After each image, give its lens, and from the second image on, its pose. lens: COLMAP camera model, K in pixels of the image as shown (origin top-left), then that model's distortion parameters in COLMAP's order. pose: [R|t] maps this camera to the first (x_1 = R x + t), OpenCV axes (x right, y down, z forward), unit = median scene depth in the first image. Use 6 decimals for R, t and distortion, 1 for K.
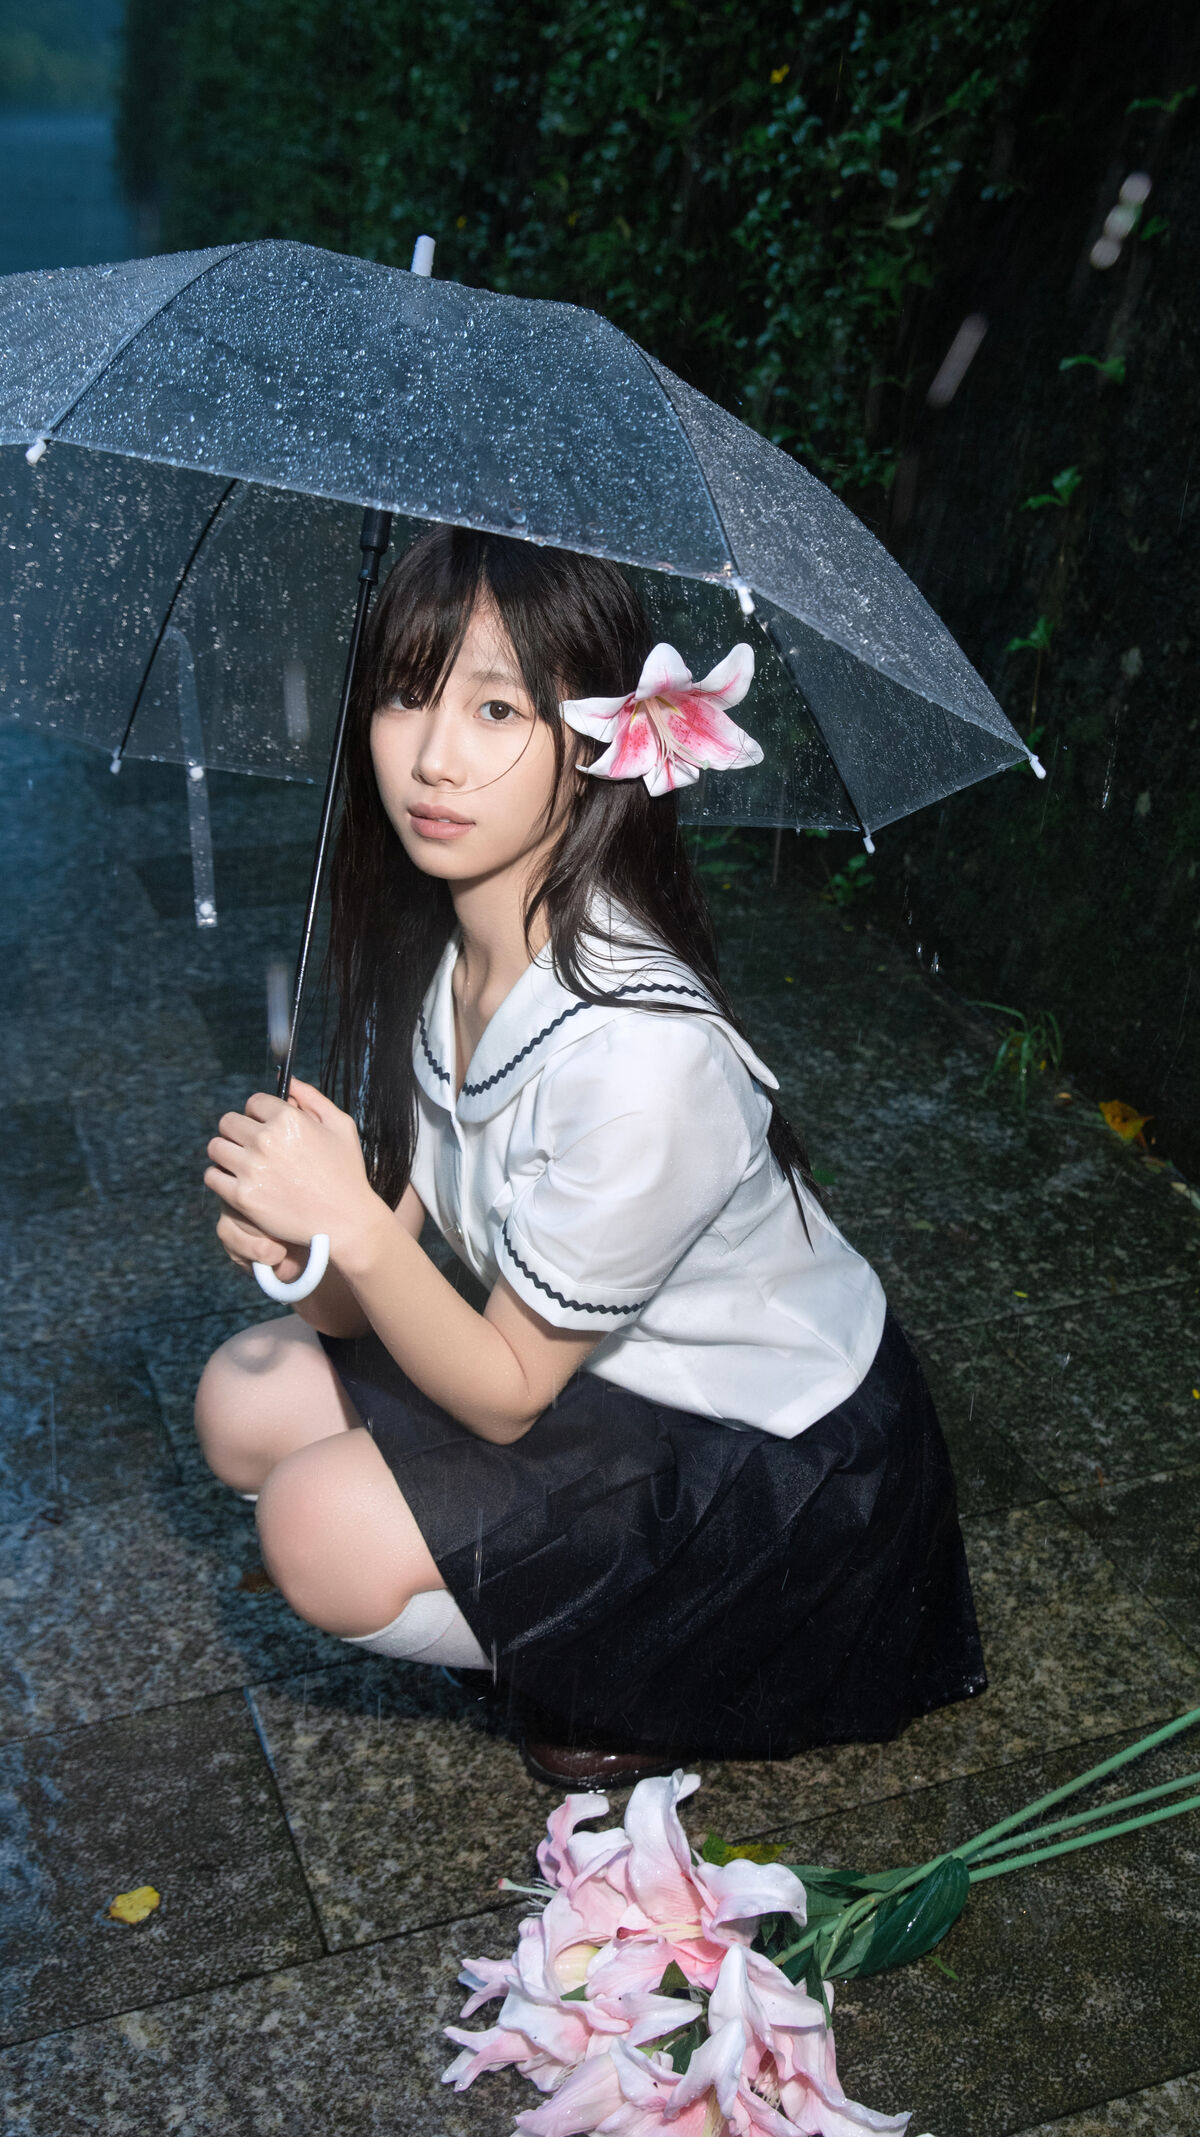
lens RADIAL K [[2288.2, 0, 640.3], [0, 2288.2, 978.7], [0, 0, 1]] dist [0.007290, 0.000000]
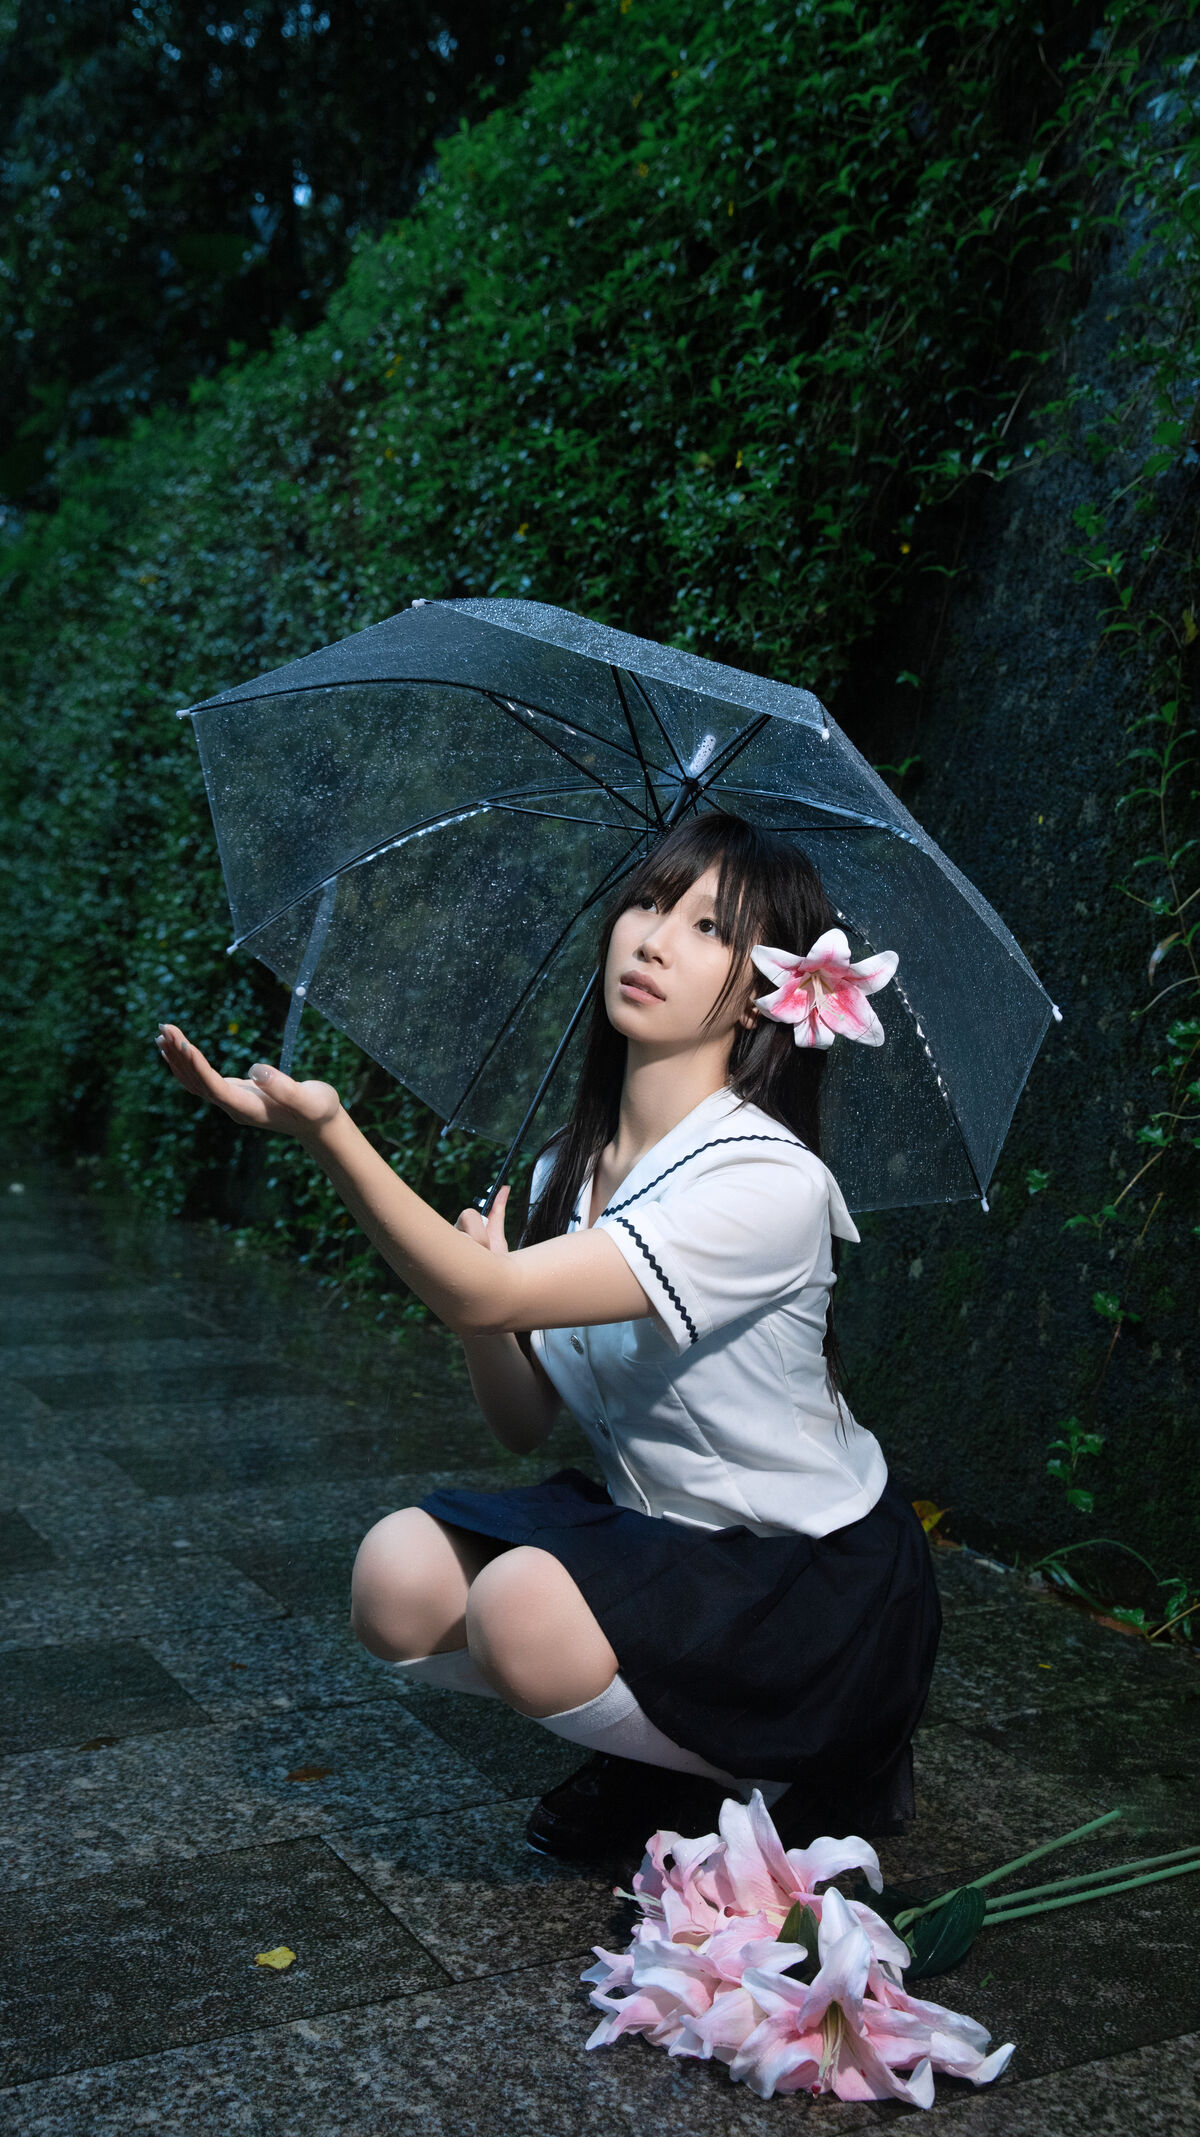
lens RADIAL K [[1994.6, 0, 553.6], [0, 1994.6, 1060.8], [0, 0, 1]] dist [0.031123, 0.000000]
pose [[0.991631, 0.041461, 0.122262, -0.224355], [-0.002184, 0.952280, -0.305219, 0.282705], [-0.129082, 0.302398, 0.944401, -0.106368]]
